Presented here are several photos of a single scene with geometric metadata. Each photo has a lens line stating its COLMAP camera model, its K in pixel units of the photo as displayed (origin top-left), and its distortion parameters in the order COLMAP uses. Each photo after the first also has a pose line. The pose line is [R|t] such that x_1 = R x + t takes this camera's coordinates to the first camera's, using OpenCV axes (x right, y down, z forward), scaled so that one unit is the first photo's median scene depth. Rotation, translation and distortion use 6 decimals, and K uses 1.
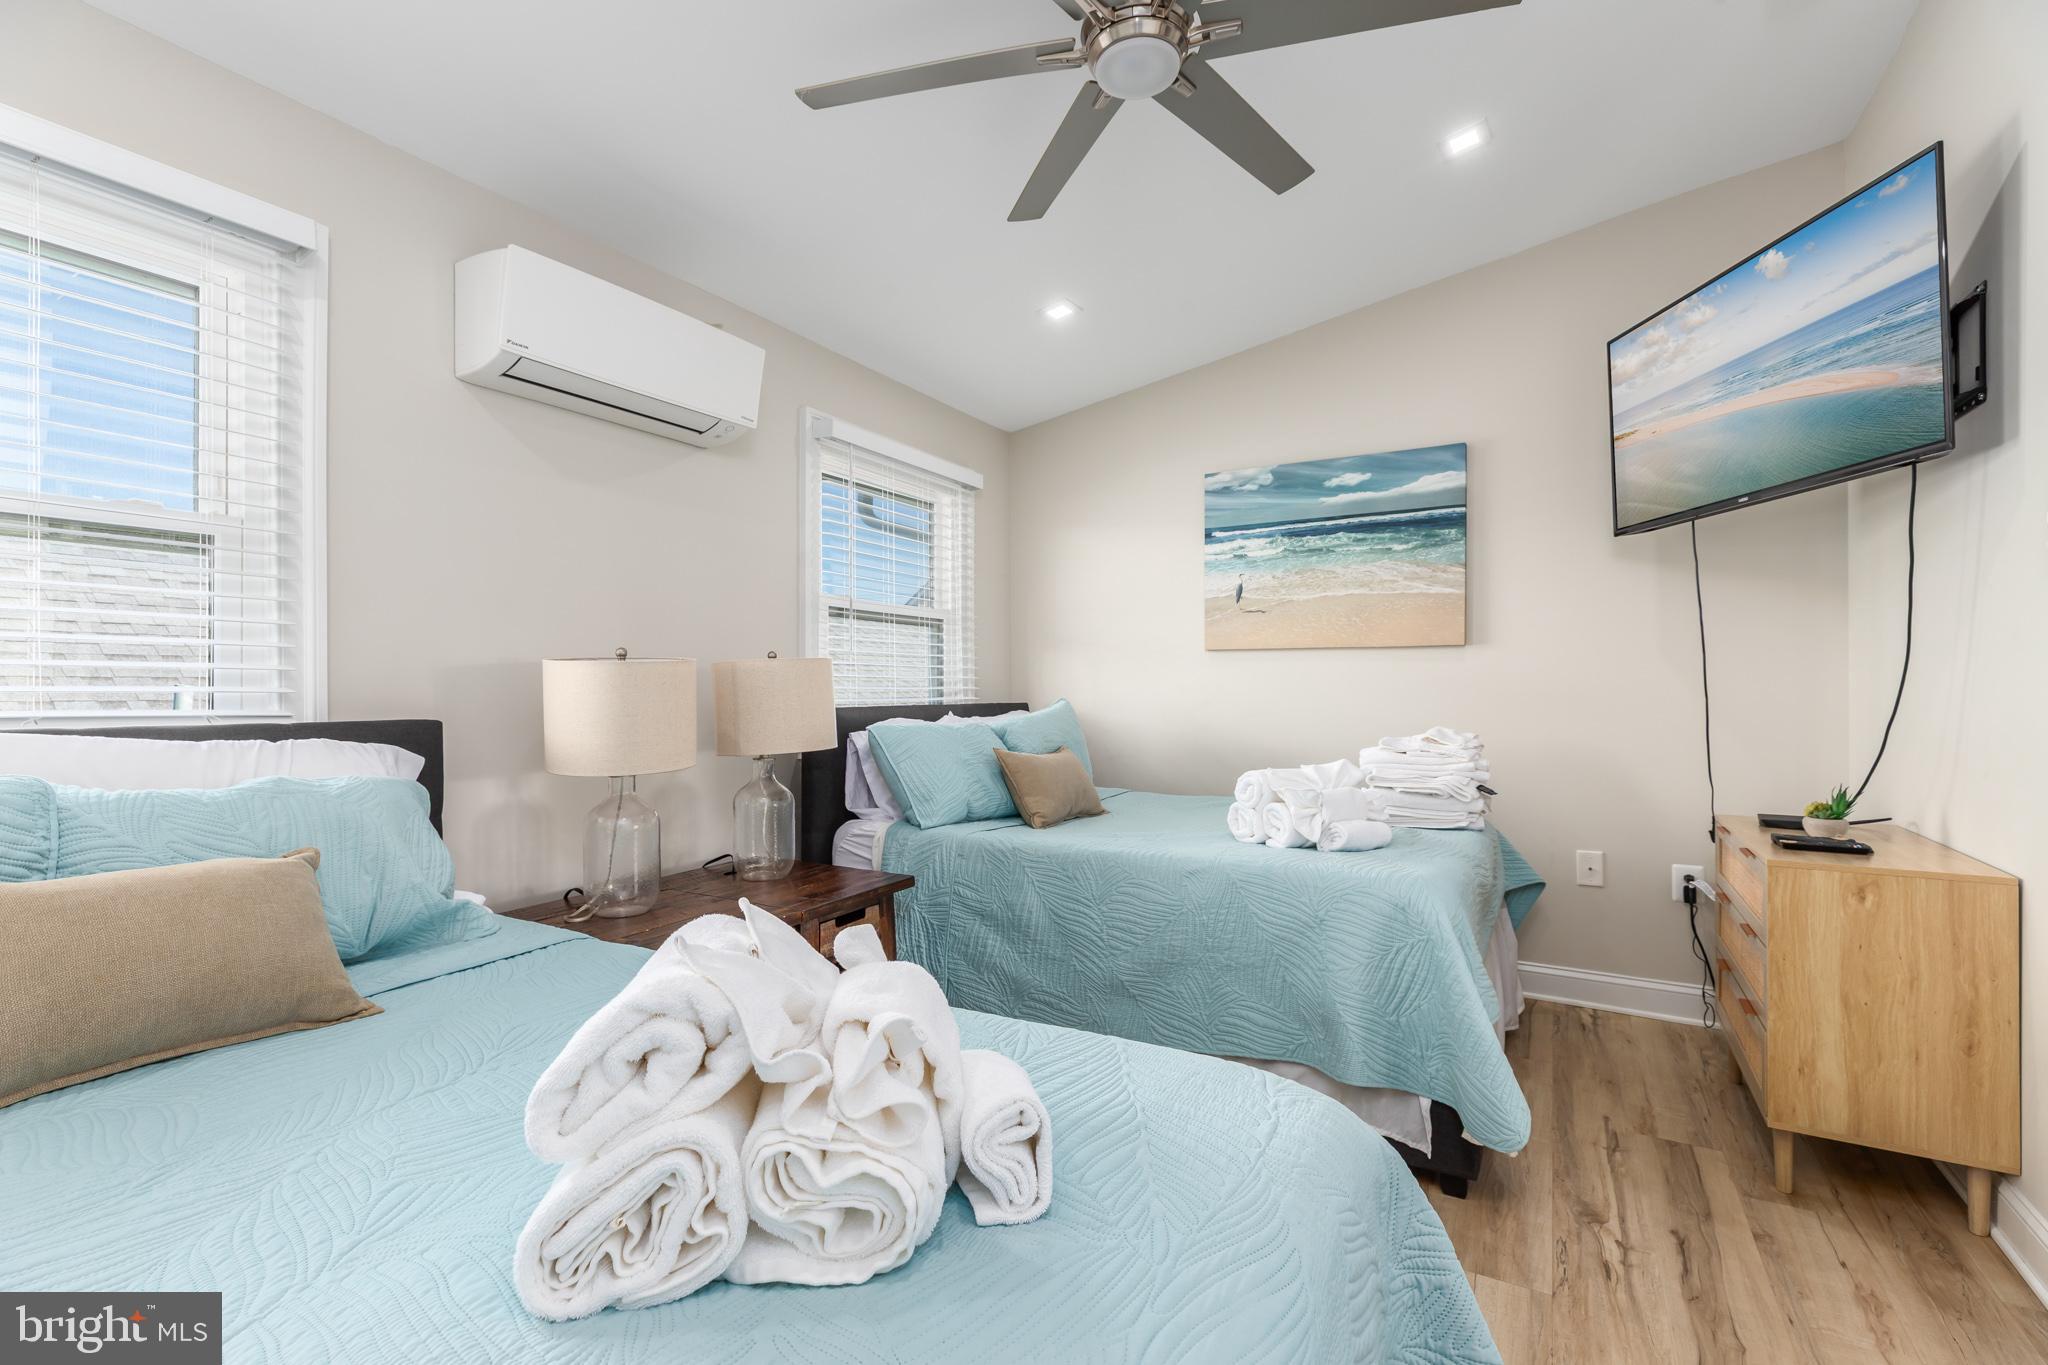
lens RADIAL K [[917.2, 0, 1023.9], [0, 917.2, 679.2], [0, 0, 1]] dist [0.003189, -0.000062]
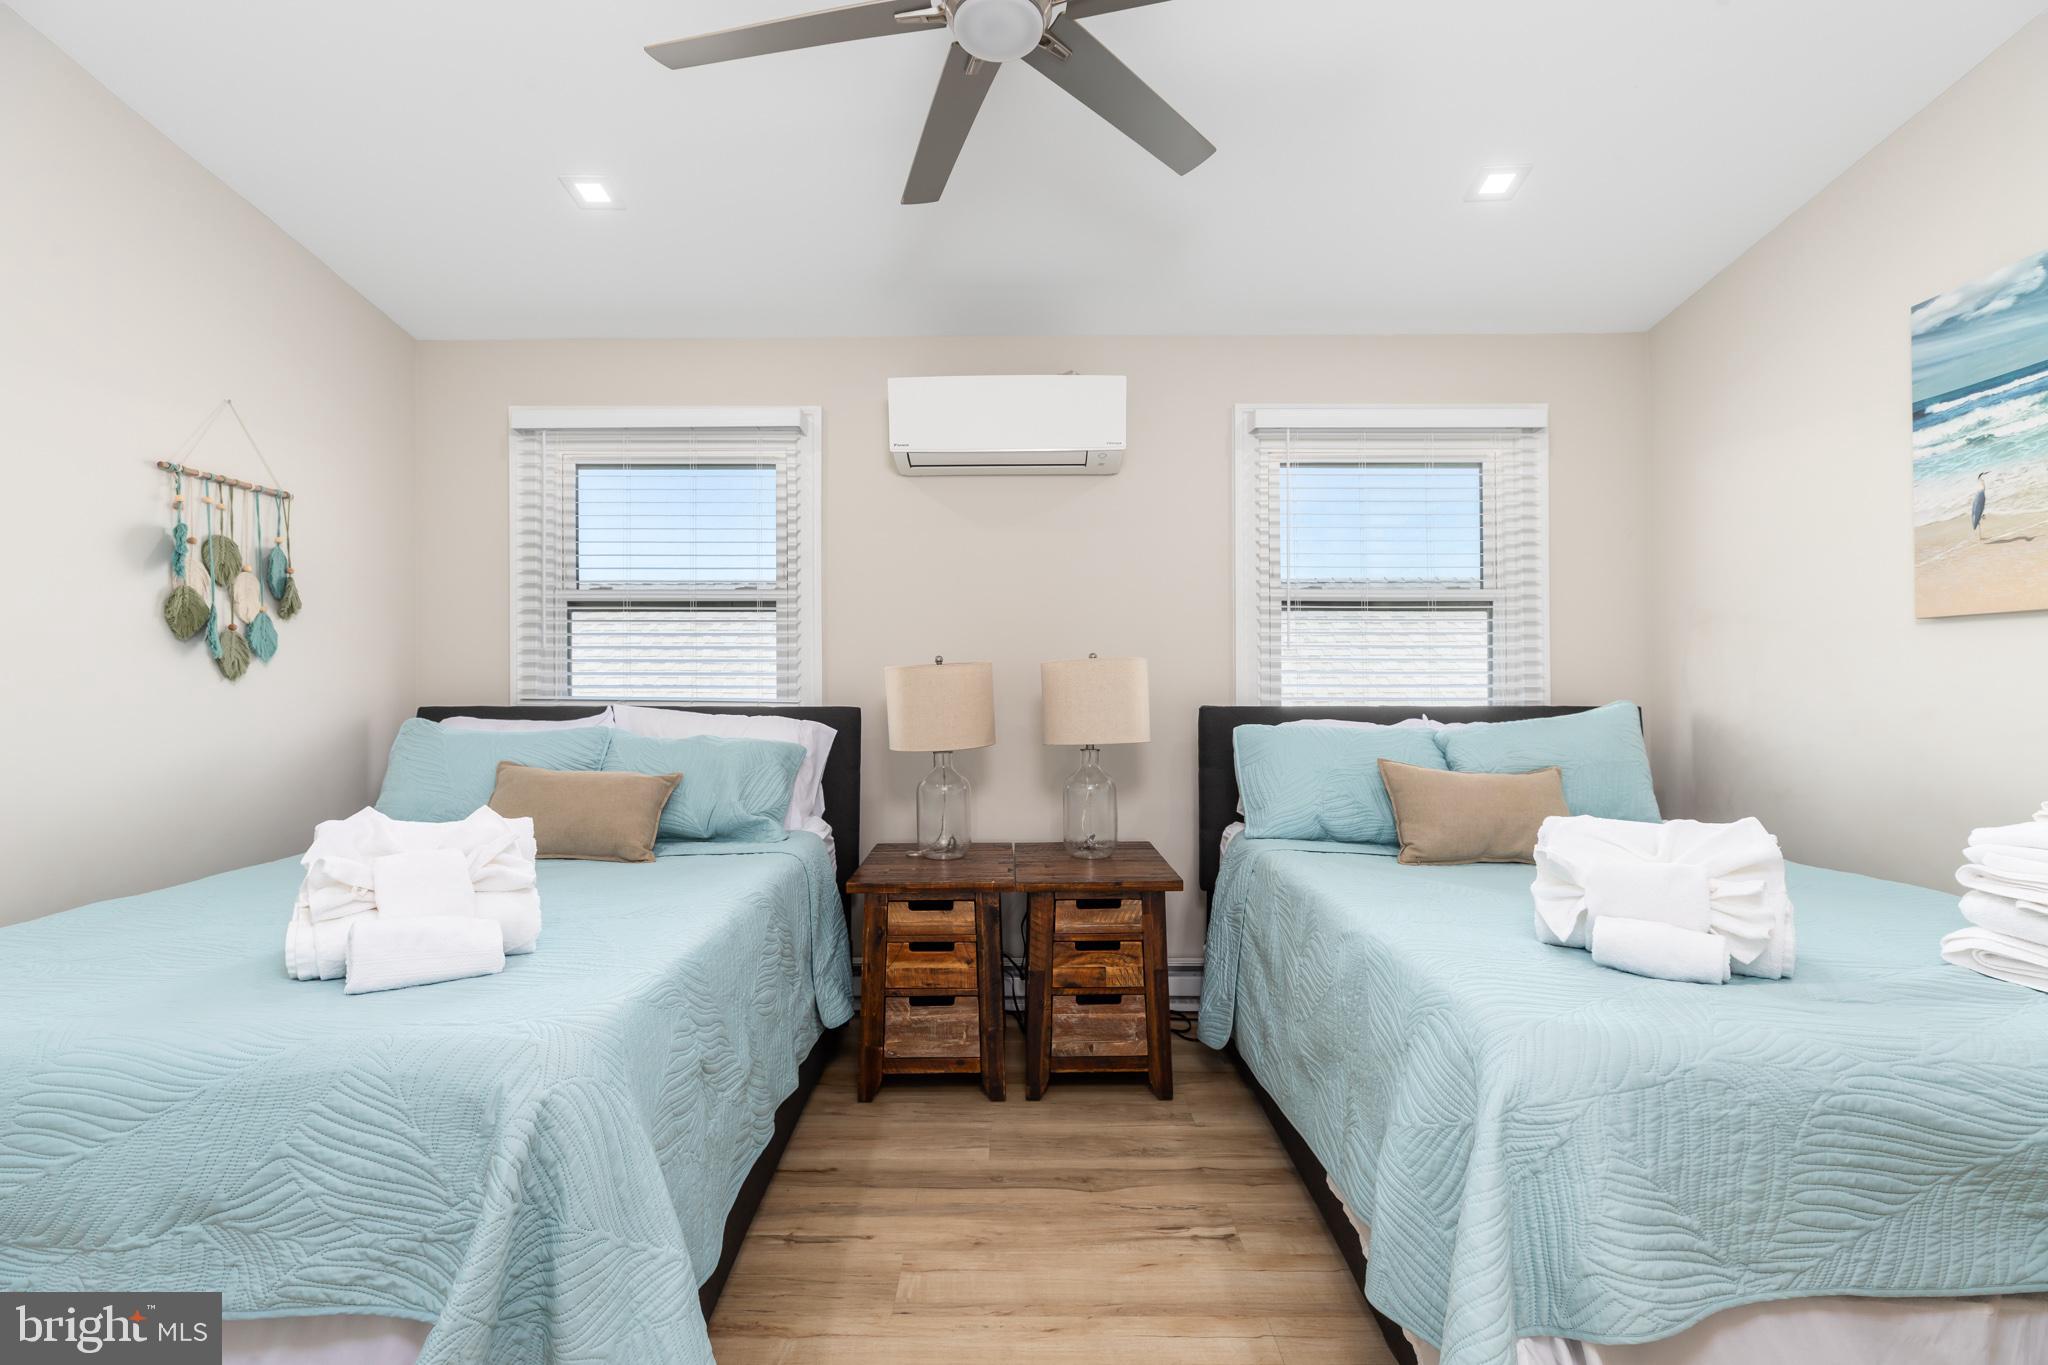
lens RADIAL K [[917.2, 0, 1023.9], [0, 917.2, 679.2], [0, 0, 1]] dist [0.003189, -0.000062]
pose [[0.496633, -0.007502, -0.867928, 0.427290], [0.007206, 0.999964, -0.004519, 0.003760], [0.867931, -0.004010, 0.496669, 0.252502]]
